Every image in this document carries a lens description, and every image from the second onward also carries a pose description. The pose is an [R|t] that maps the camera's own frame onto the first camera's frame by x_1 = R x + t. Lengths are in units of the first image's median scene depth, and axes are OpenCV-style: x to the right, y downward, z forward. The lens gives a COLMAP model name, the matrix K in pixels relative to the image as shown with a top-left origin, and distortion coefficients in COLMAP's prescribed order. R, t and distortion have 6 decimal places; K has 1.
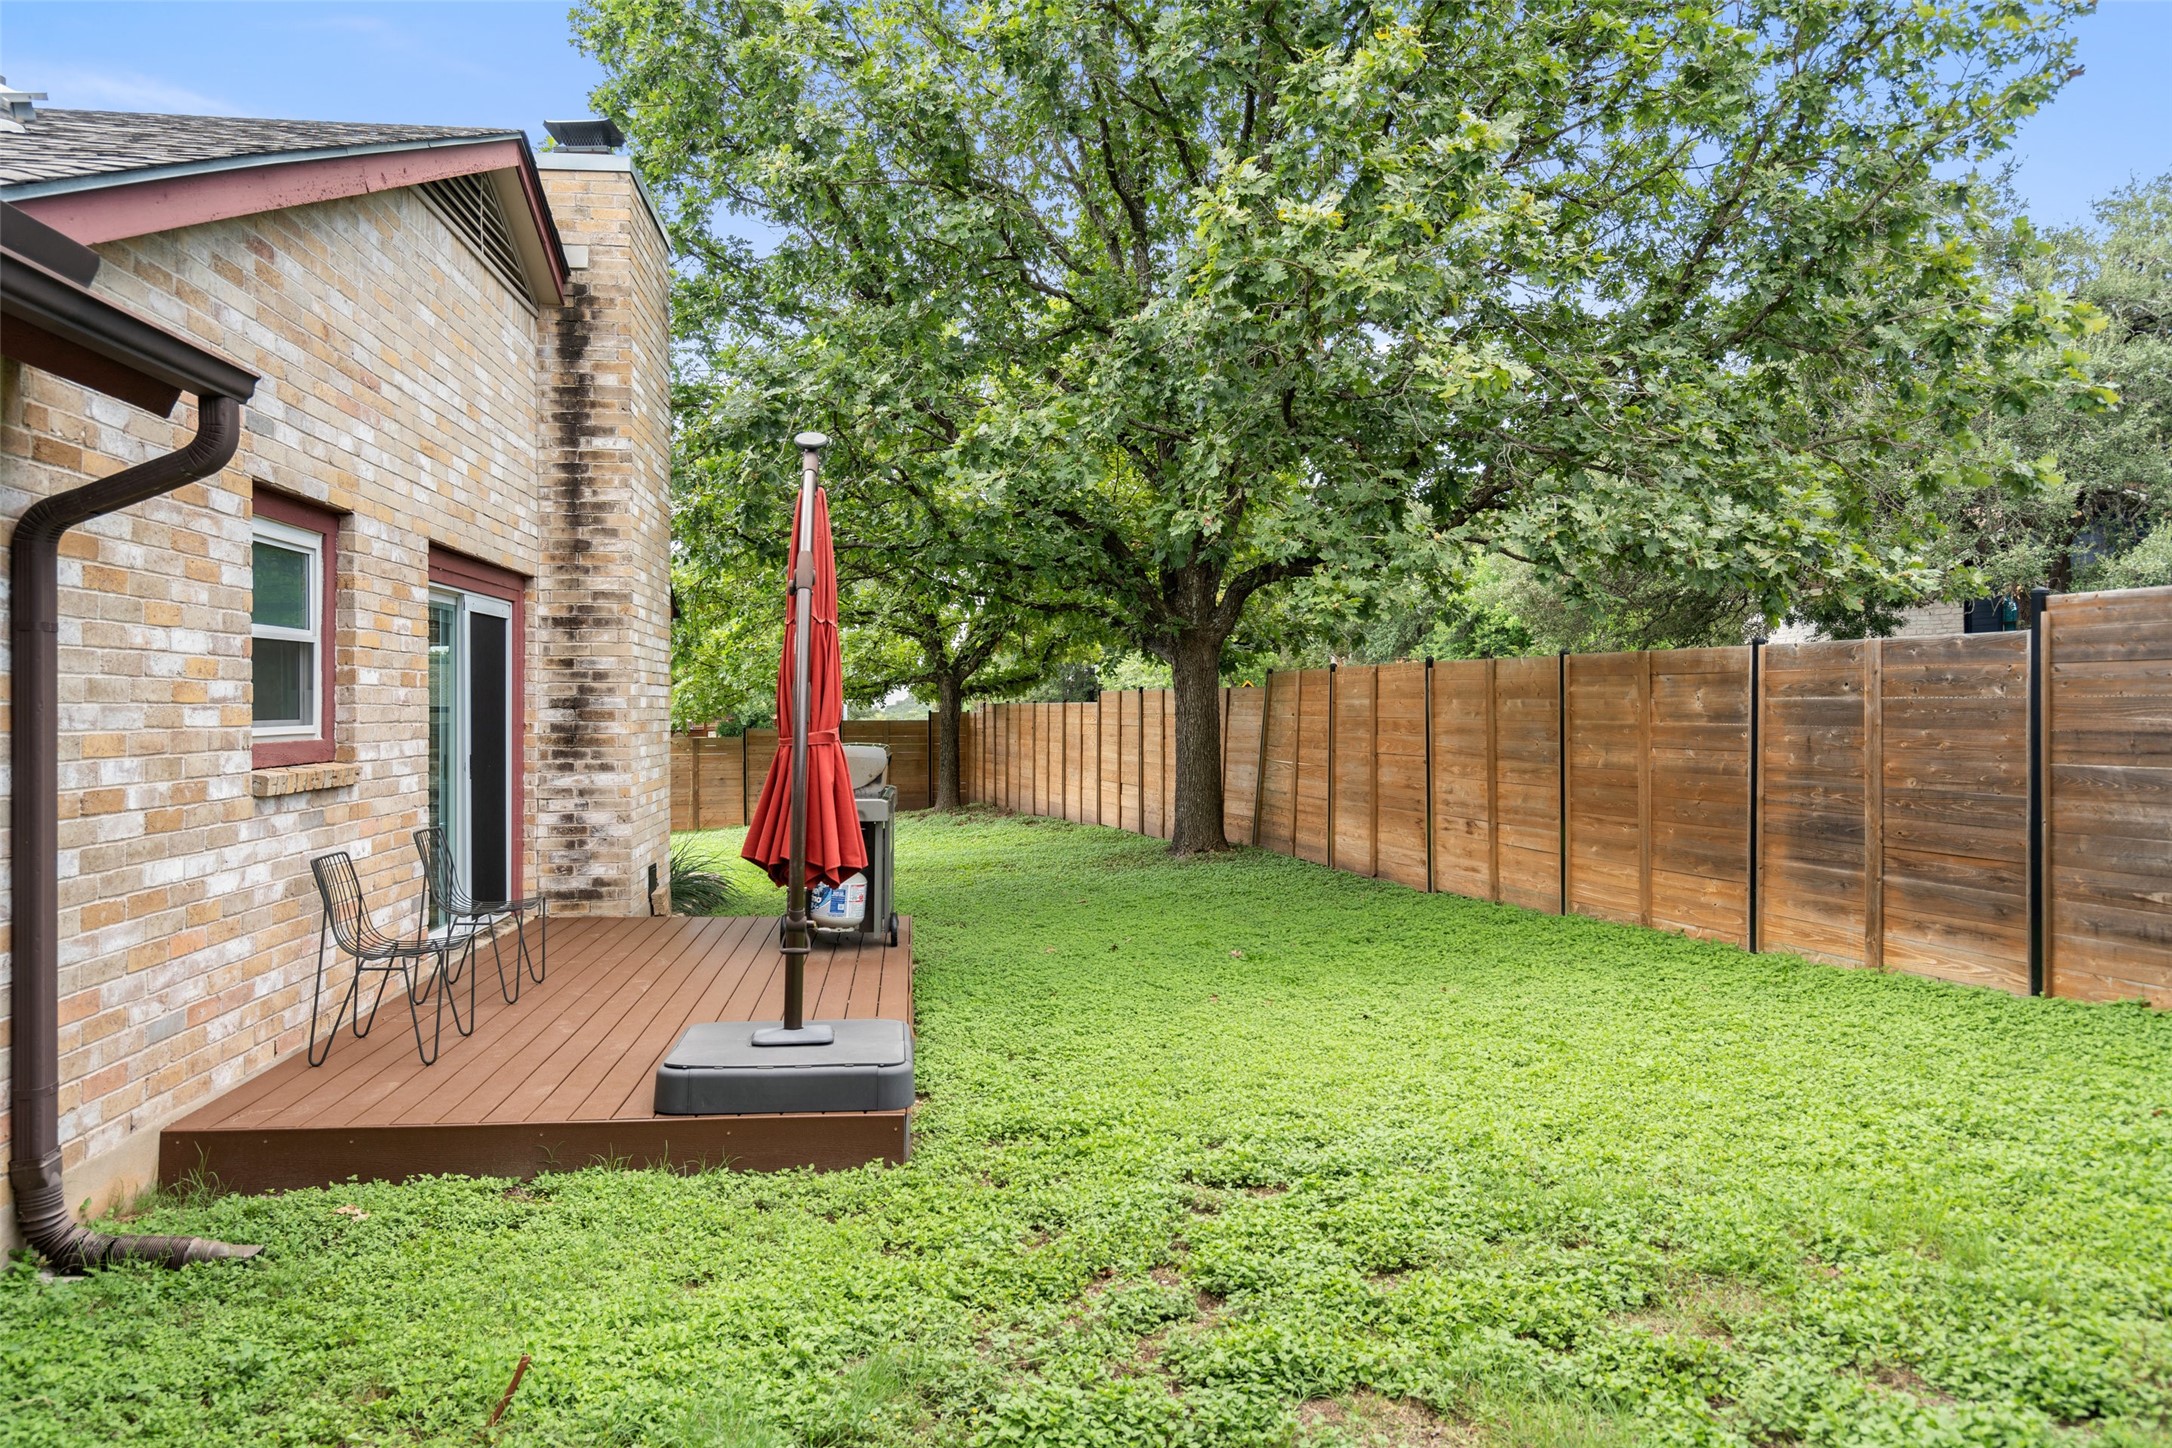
lens RADIAL K [[1514.8, 0, 1086.0], [0, 1514.8, 724.0], [0, 0, 1]] dist [-0.000218, -0.000203]
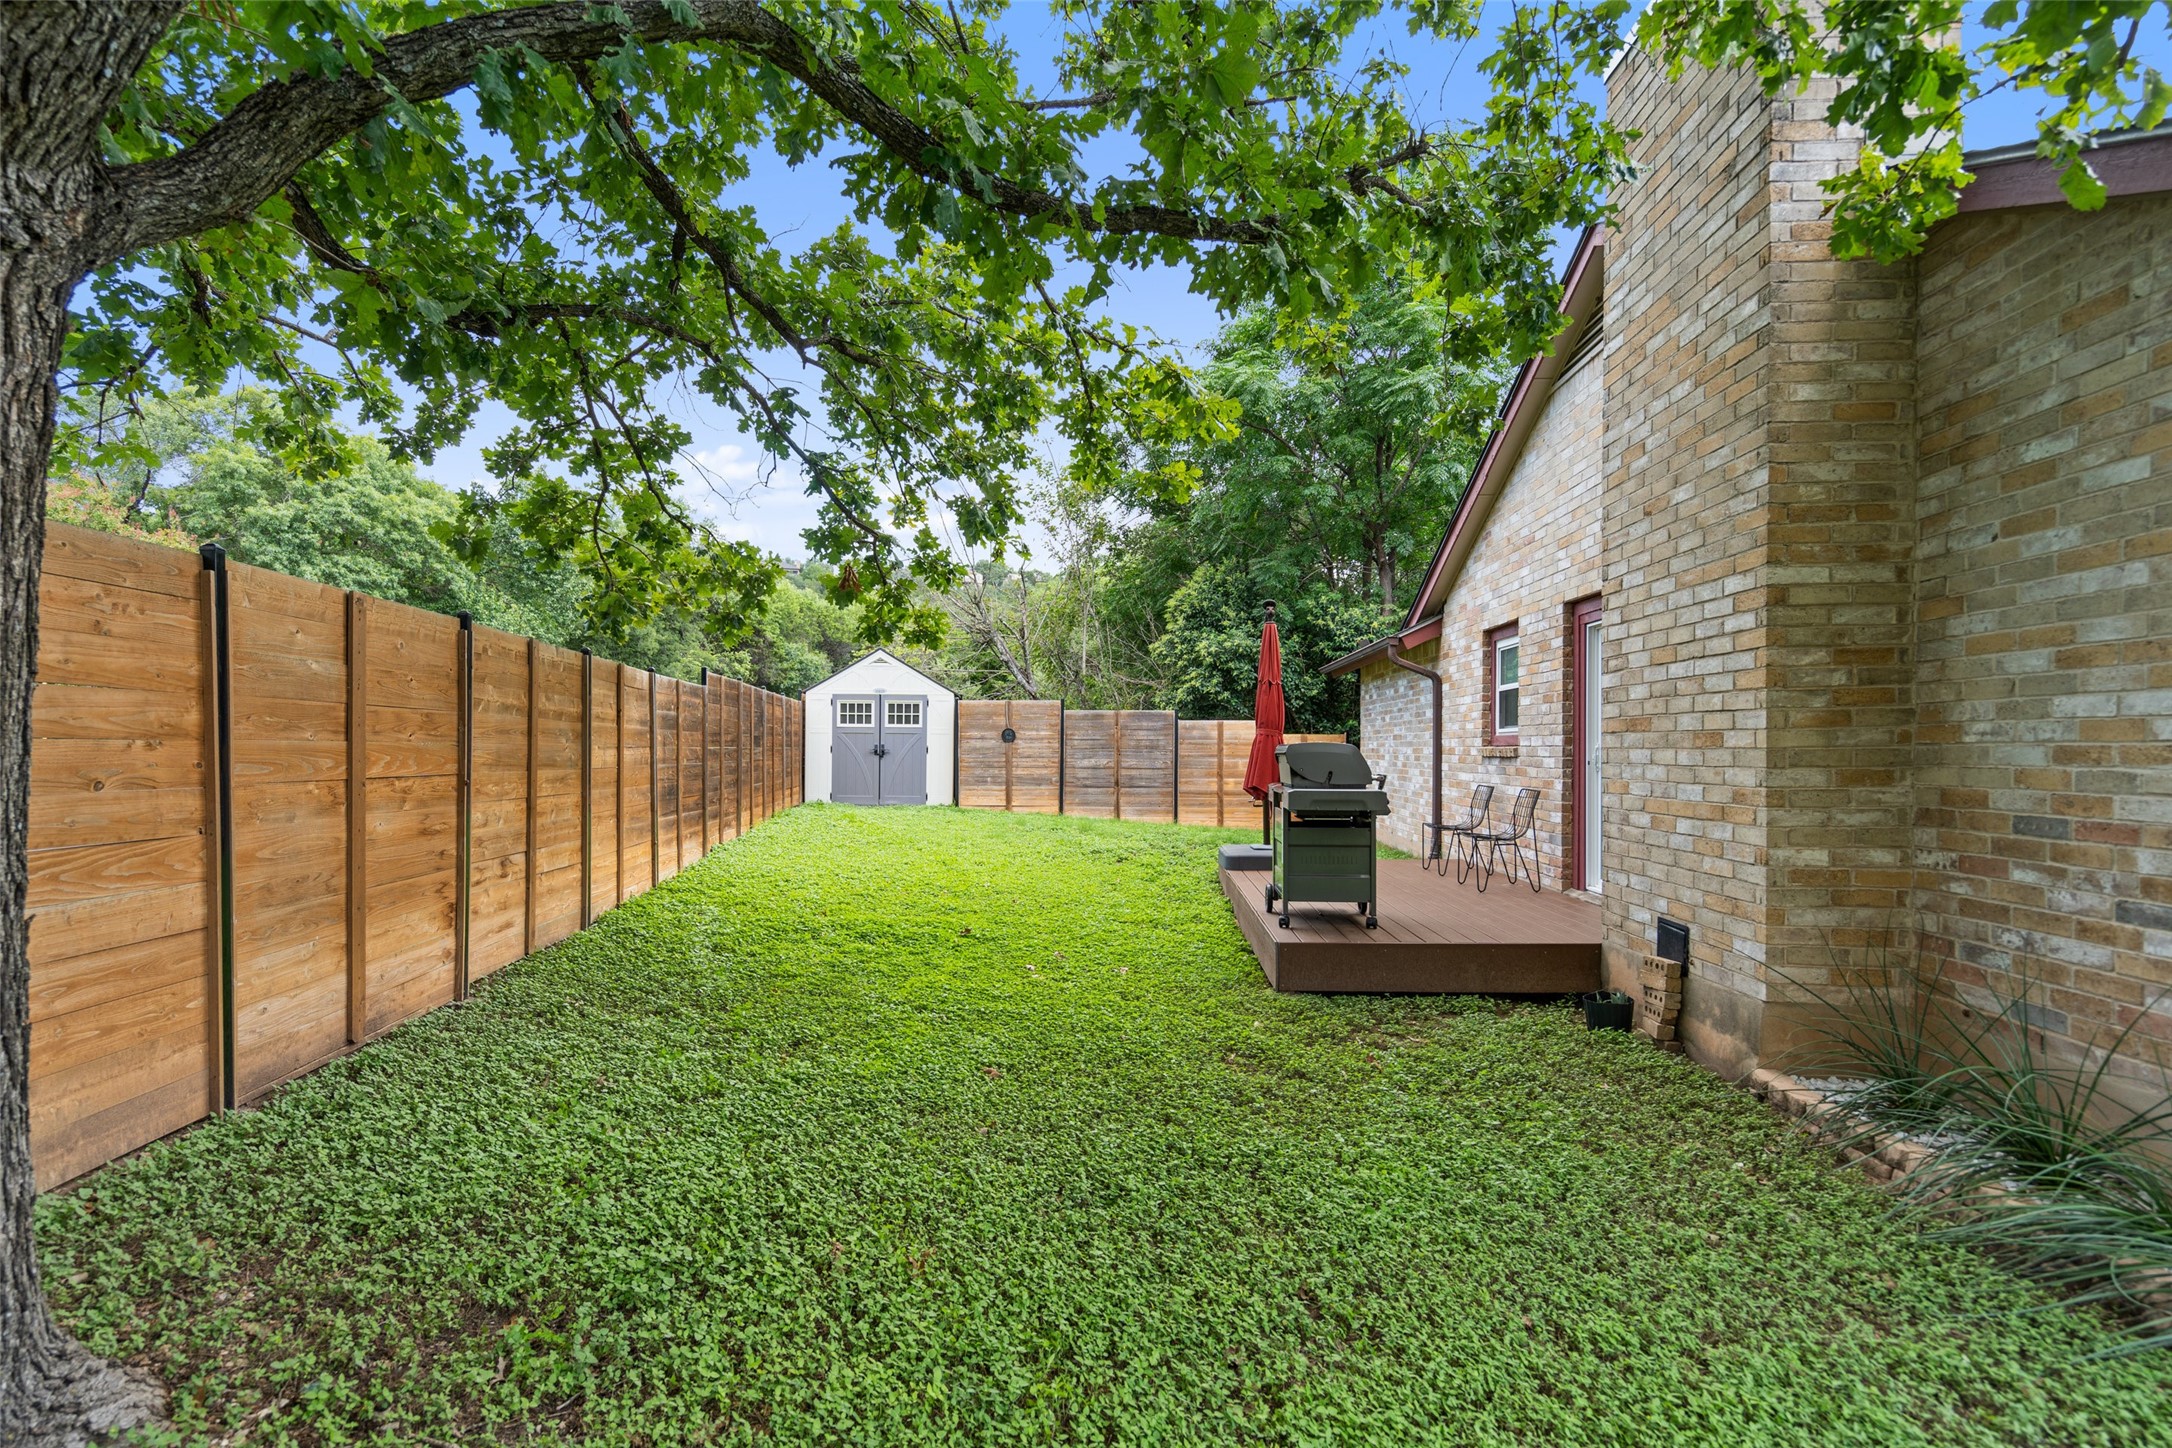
lens RADIAL K [[1031.4, 0, 1083.3], [0, 1031.4, 748.2], [0, 0, 1]] dist [0.000565, 0.000131]
pose [[-0.989036, -0.002091, 0.147657, -0.105000], [-0.000314, 0.999927, 0.012062, 0.008917], [-0.147672, 0.011884, -0.988965, 1.864967]]
